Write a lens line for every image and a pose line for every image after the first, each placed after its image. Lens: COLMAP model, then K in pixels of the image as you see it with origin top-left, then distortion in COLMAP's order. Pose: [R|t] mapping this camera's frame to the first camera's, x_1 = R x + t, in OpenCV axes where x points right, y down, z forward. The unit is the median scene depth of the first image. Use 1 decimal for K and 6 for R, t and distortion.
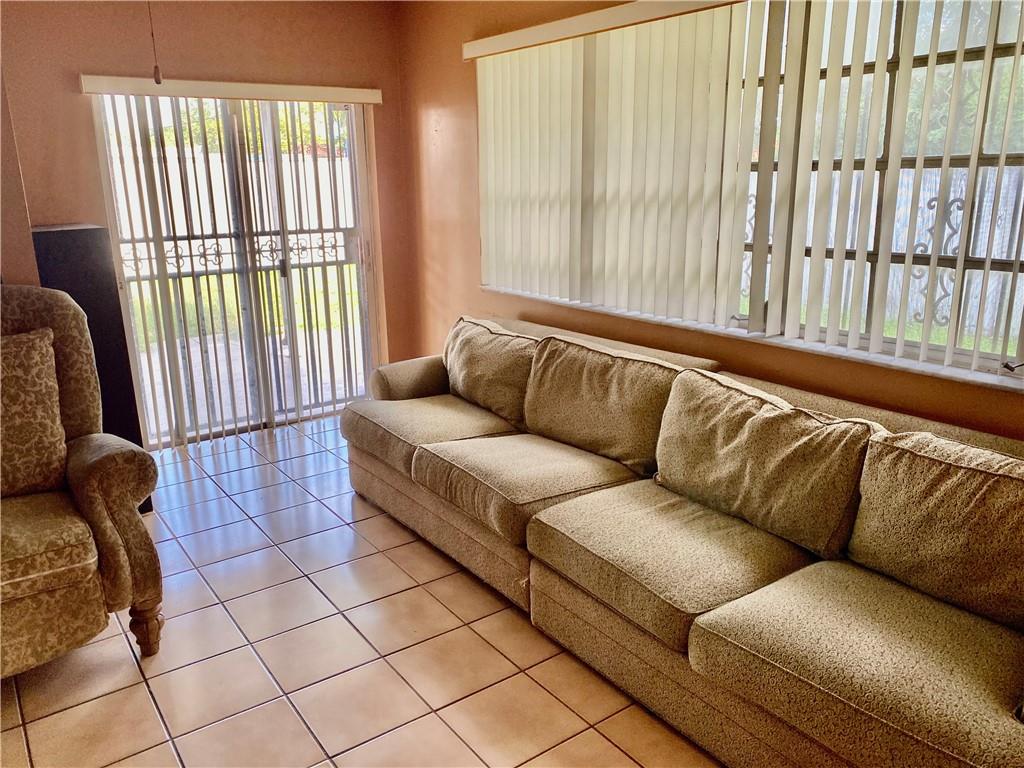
lens RADIAL K [[778.6, 0, 509.9], [0, 778.6, 381.2], [0, 0, 1]] dist [0.032942, -0.051377]
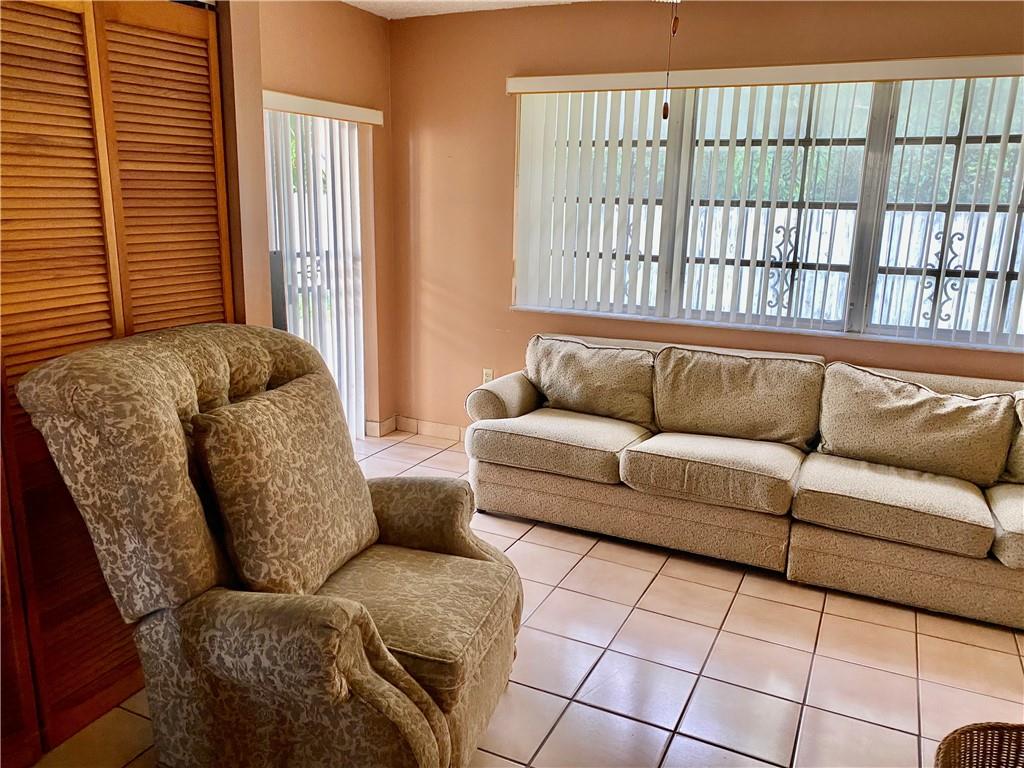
lens RADIAL K [[778.6, 0, 513.8], [0, 778.6, 387.1], [0, 0, 1]] dist [0.032942, -0.051377]
pose [[0.877309, -0.078054, 0.473535, -0.700753], [0.089347, 0.996000, -0.001359, -0.016226], [-0.471535, 0.043501, 0.880774, 0.100302]]
